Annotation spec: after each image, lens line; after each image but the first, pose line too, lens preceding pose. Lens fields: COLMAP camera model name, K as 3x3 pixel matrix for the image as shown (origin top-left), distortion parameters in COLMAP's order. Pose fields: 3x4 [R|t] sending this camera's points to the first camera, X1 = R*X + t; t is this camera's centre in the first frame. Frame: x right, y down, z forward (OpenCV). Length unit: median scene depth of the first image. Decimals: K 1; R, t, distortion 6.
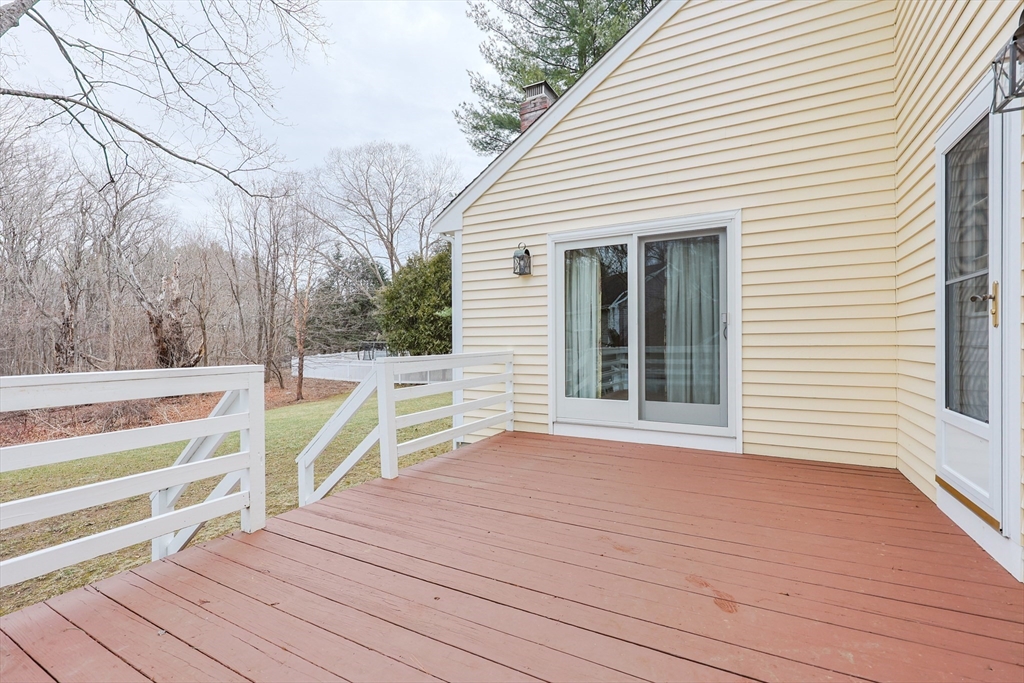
lens RADIAL K [[450.9, 0, 515.2], [0, 450.9, 343.8], [0, 0, 1]] dist [0.000178, -0.000074]
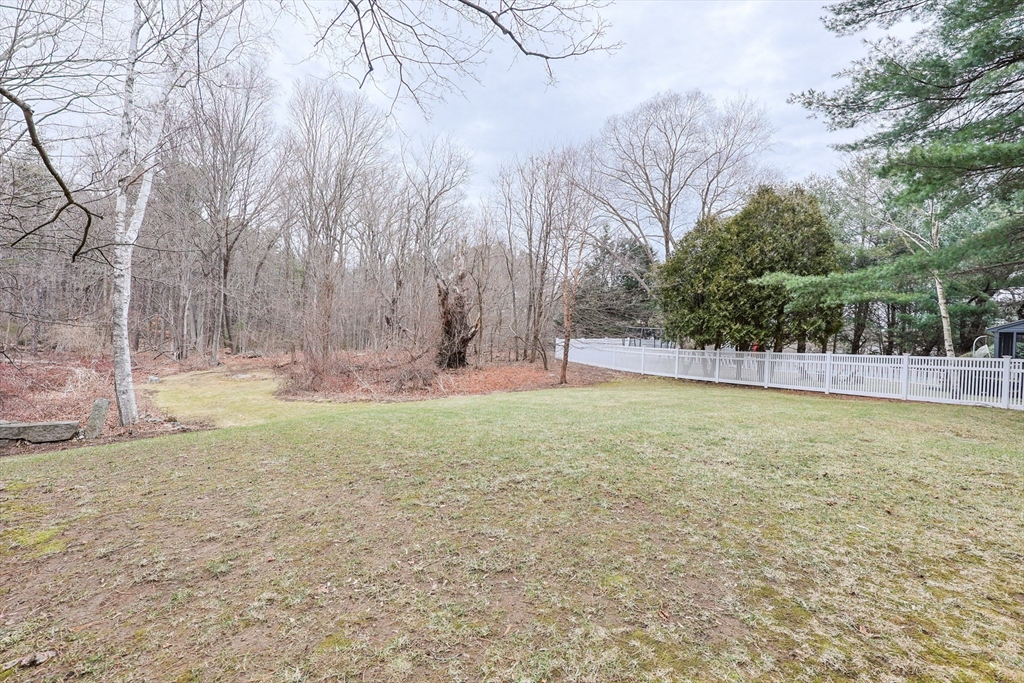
lens RADIAL K [[454.5, 0, 514.2], [0, 454.5, 325.8], [0, 0, 1]] dist [0.000727, 0.000106]
pose [[0.851500, 0.044213, -0.522487, -0.087787], [-0.059979, 0.998111, -0.013288, 0.025198], [0.520913, 0.042653, 0.852544, 0.163763]]
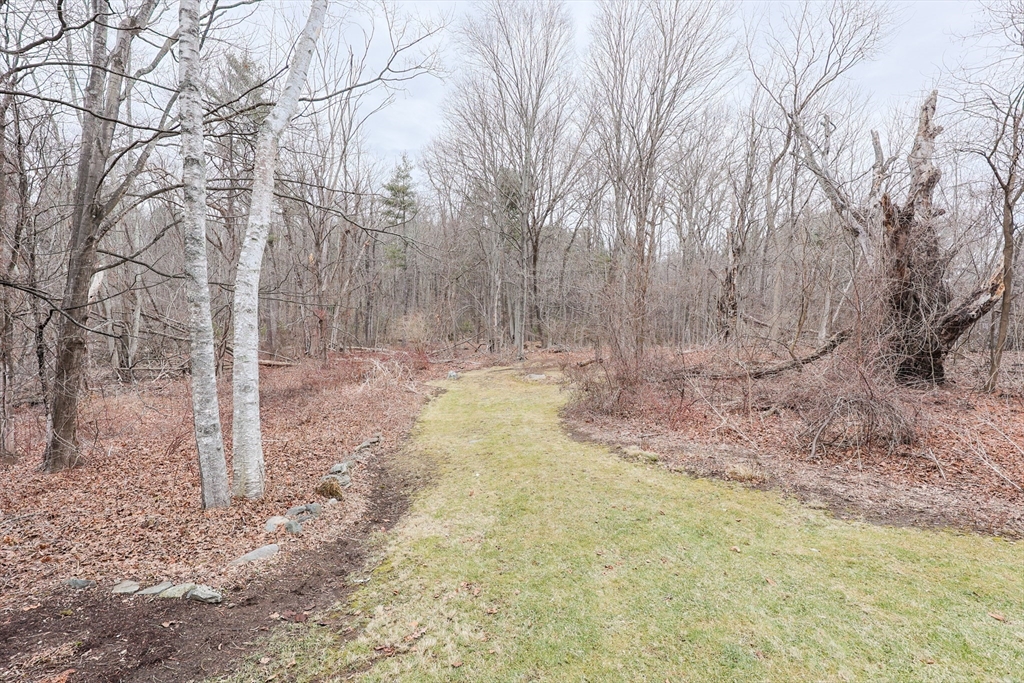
lens RADIAL K [[454.5, 0, 514.2], [0, 454.5, 325.8], [0, 0, 1]] dist [0.000727, 0.000106]
pose [[0.352580, 0.040093, -0.934923, -0.441366], [-0.039527, 0.998828, 0.027927, 0.054866], [0.934947, 0.027109, 0.353751, 0.420962]]
